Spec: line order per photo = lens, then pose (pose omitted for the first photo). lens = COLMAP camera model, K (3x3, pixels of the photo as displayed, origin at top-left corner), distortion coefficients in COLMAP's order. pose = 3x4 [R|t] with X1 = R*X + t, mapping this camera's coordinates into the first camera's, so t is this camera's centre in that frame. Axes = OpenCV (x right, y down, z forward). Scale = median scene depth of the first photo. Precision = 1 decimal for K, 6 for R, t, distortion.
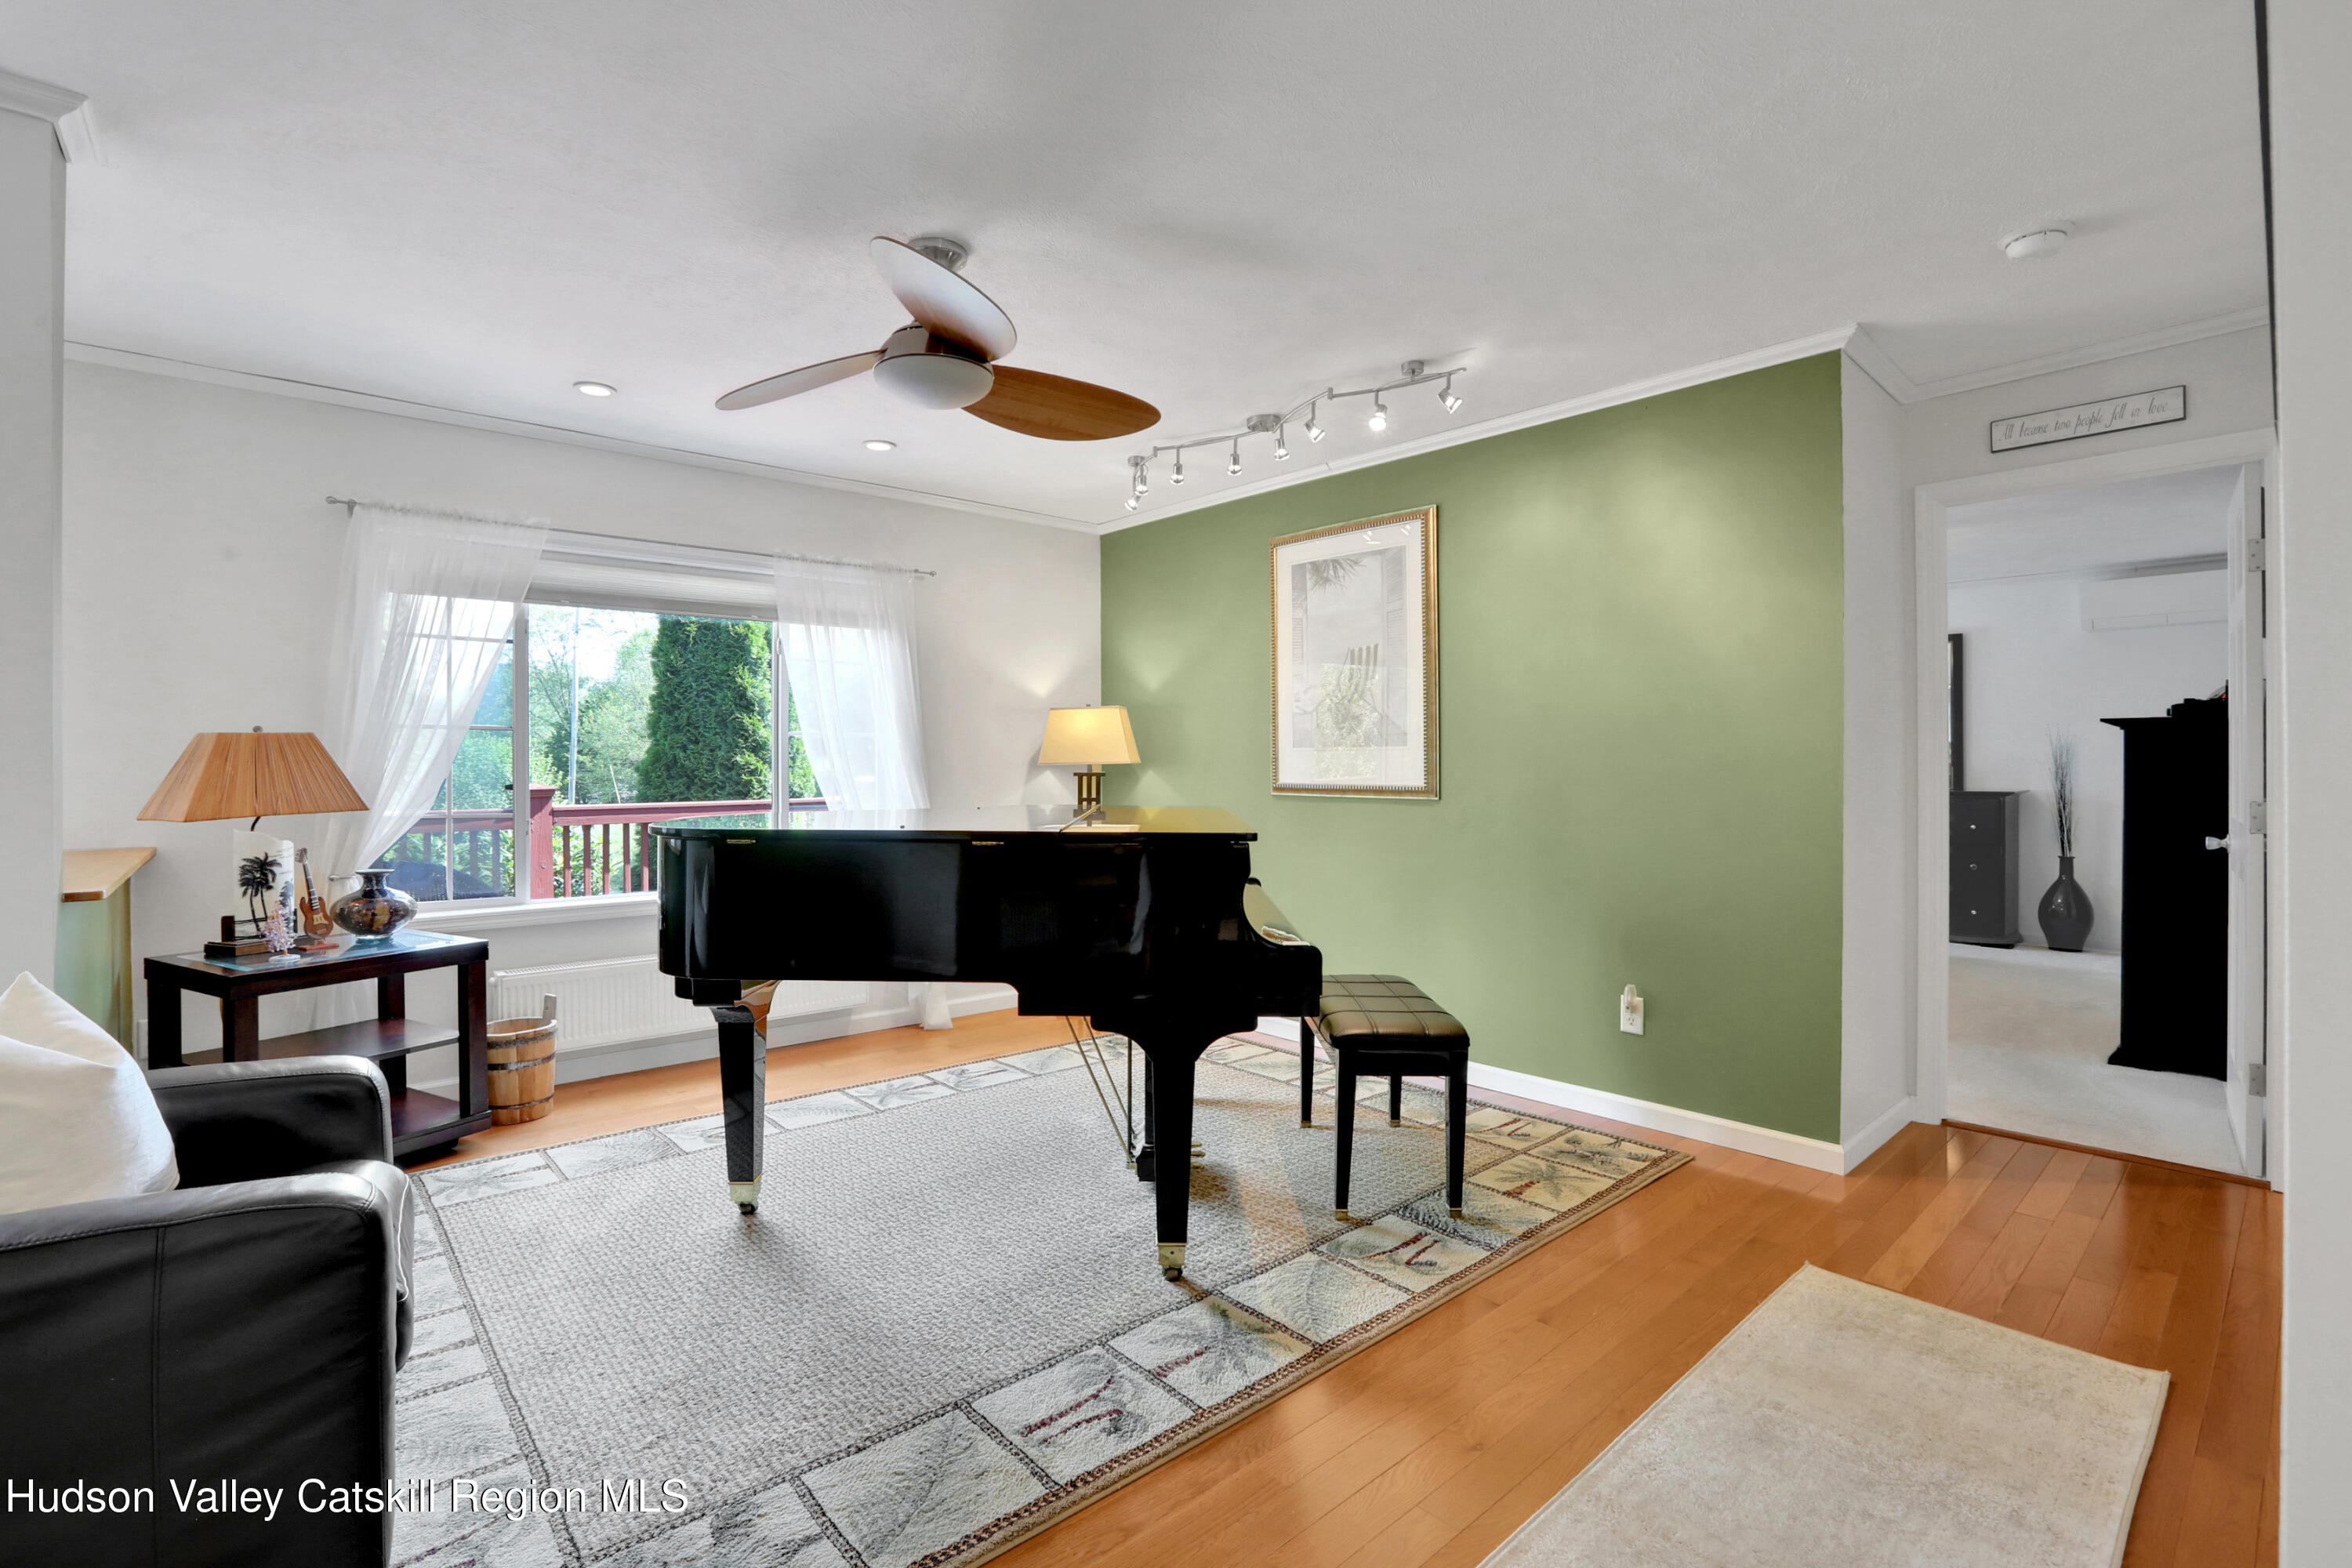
lens RADIAL K [[1074.7, 0, 1162.3], [0, 1074.7, 770.7], [0, 0, 1]] dist [-0.031361, 0.001304]
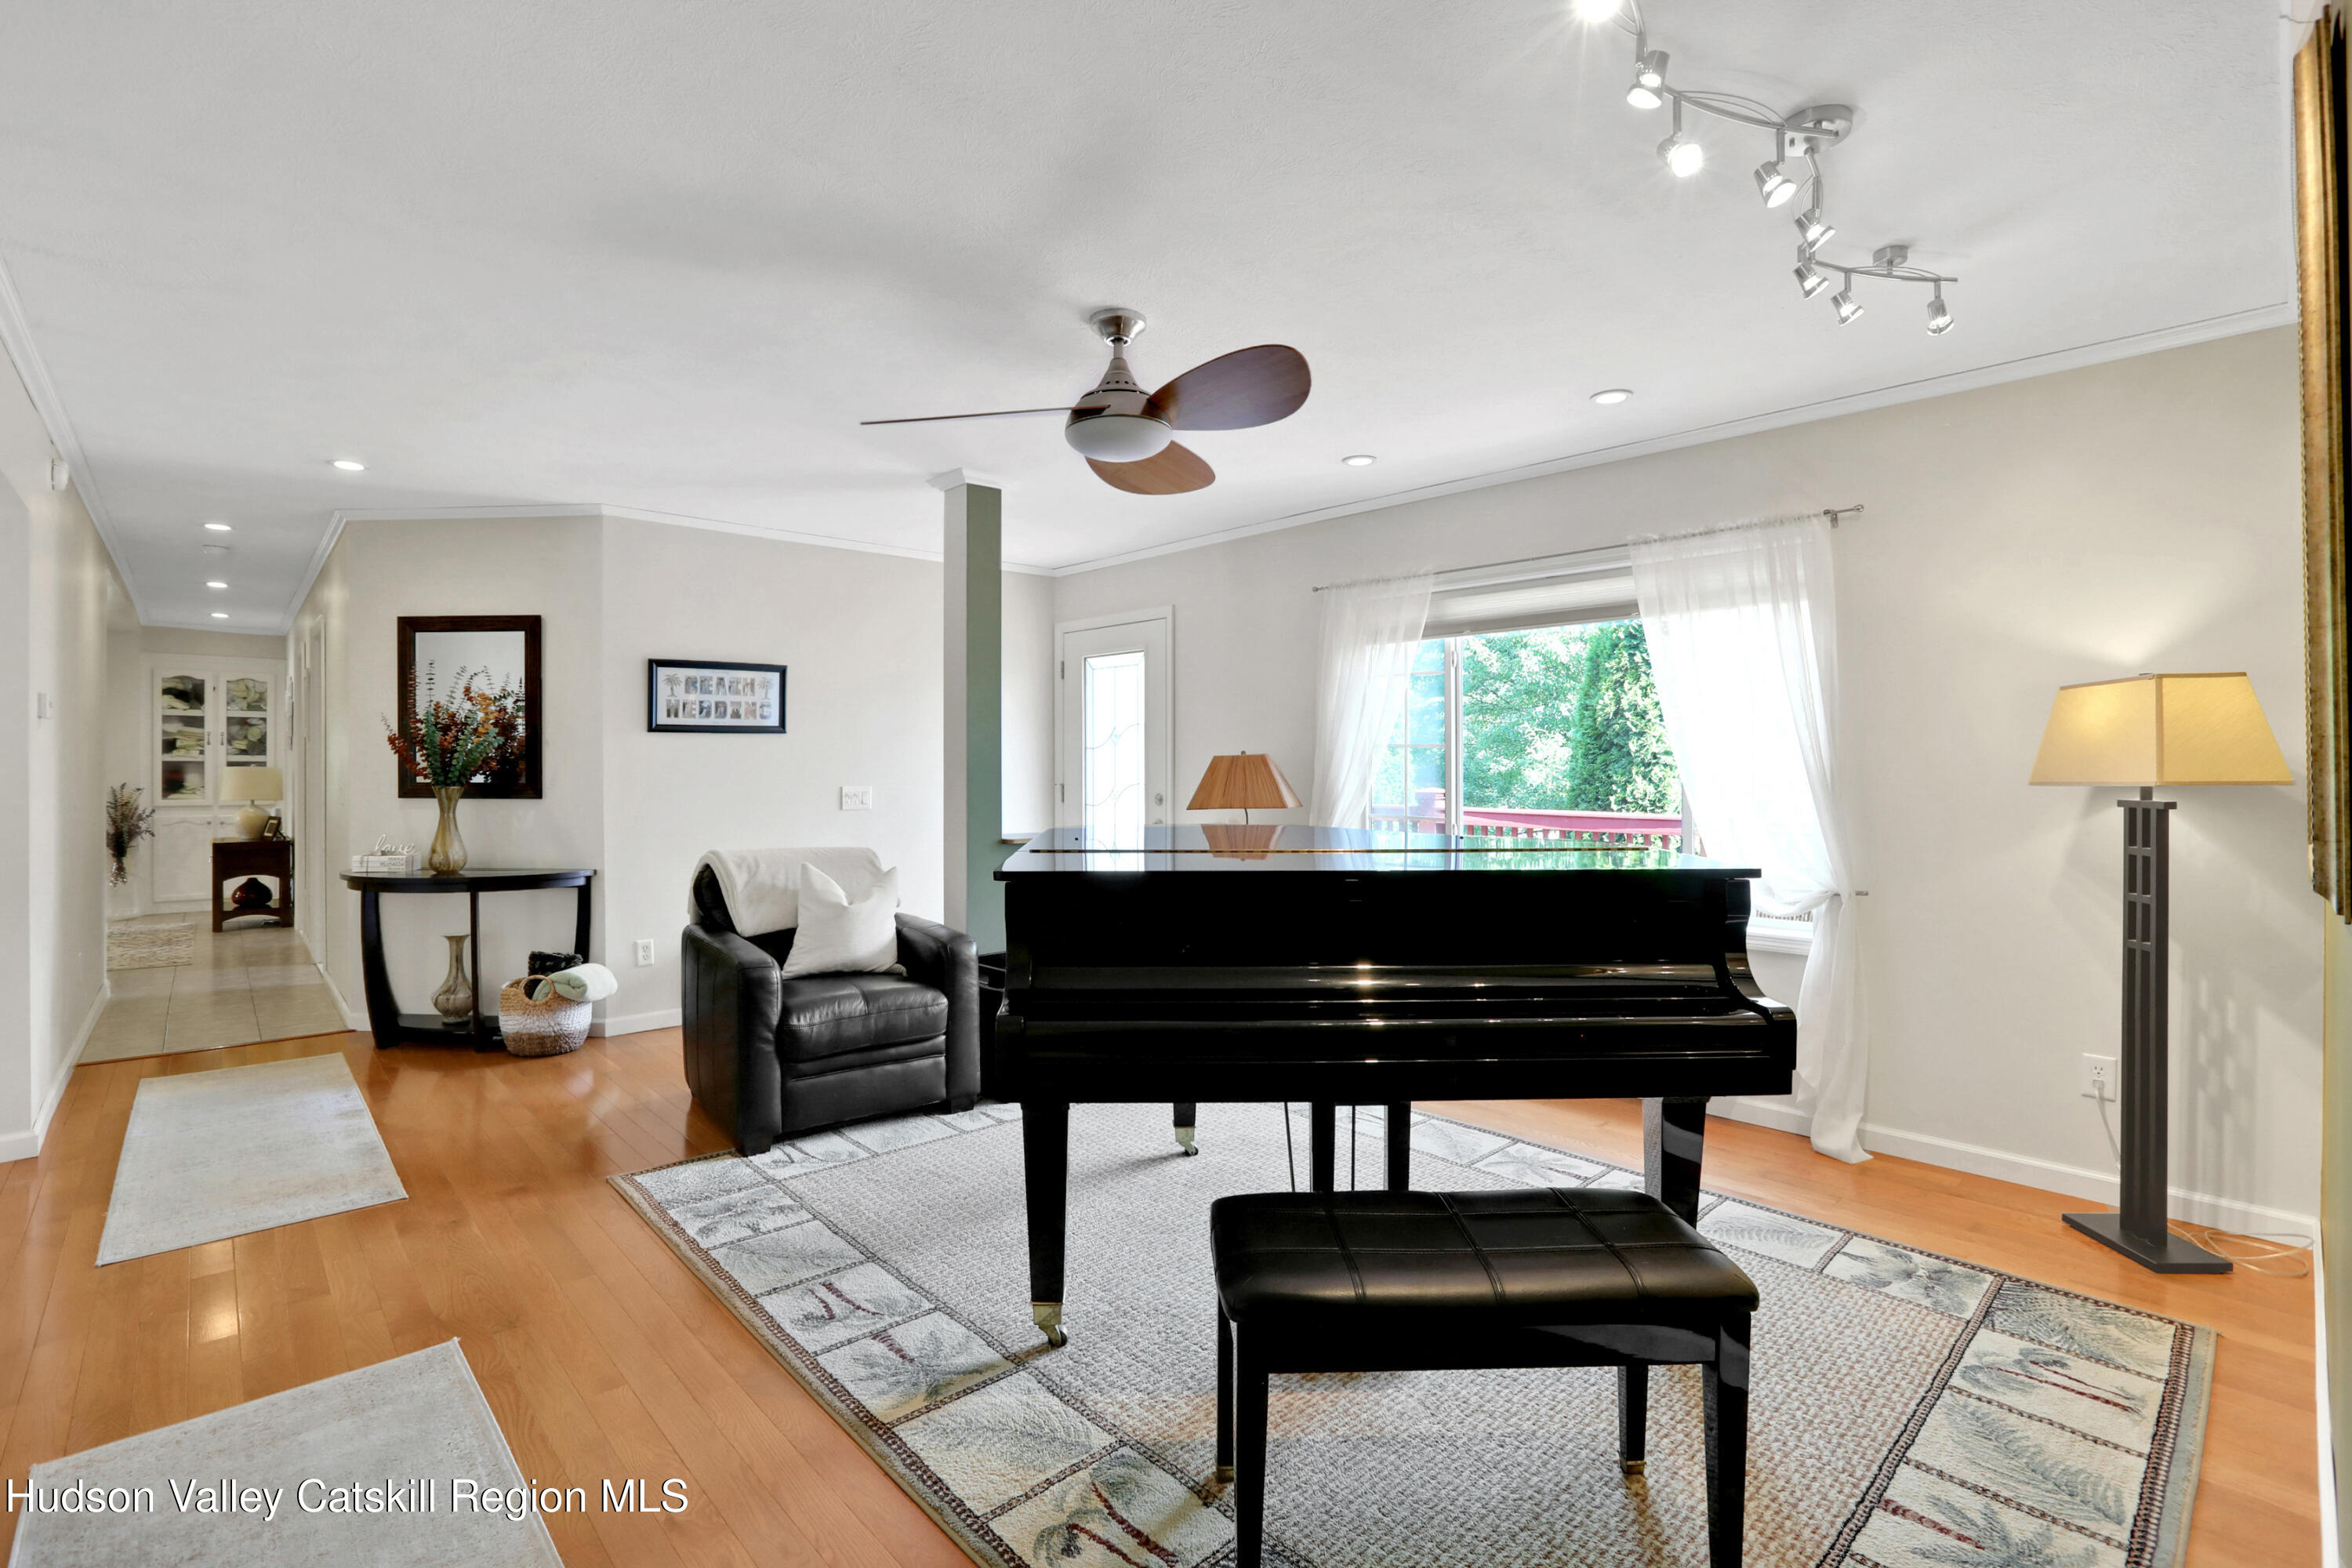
lens RADIAL K [[1074.7, 0, 1163.2], [0, 1074.7, 770.4], [0, 0, 1]] dist [-0.031361, 0.001304]
pose [[0.013556, 0.007919, -0.999877, 0.904615], [-0.003908, 0.999961, 0.007867, -0.032006], [0.999900, 0.003801, 0.013587, 1.039067]]
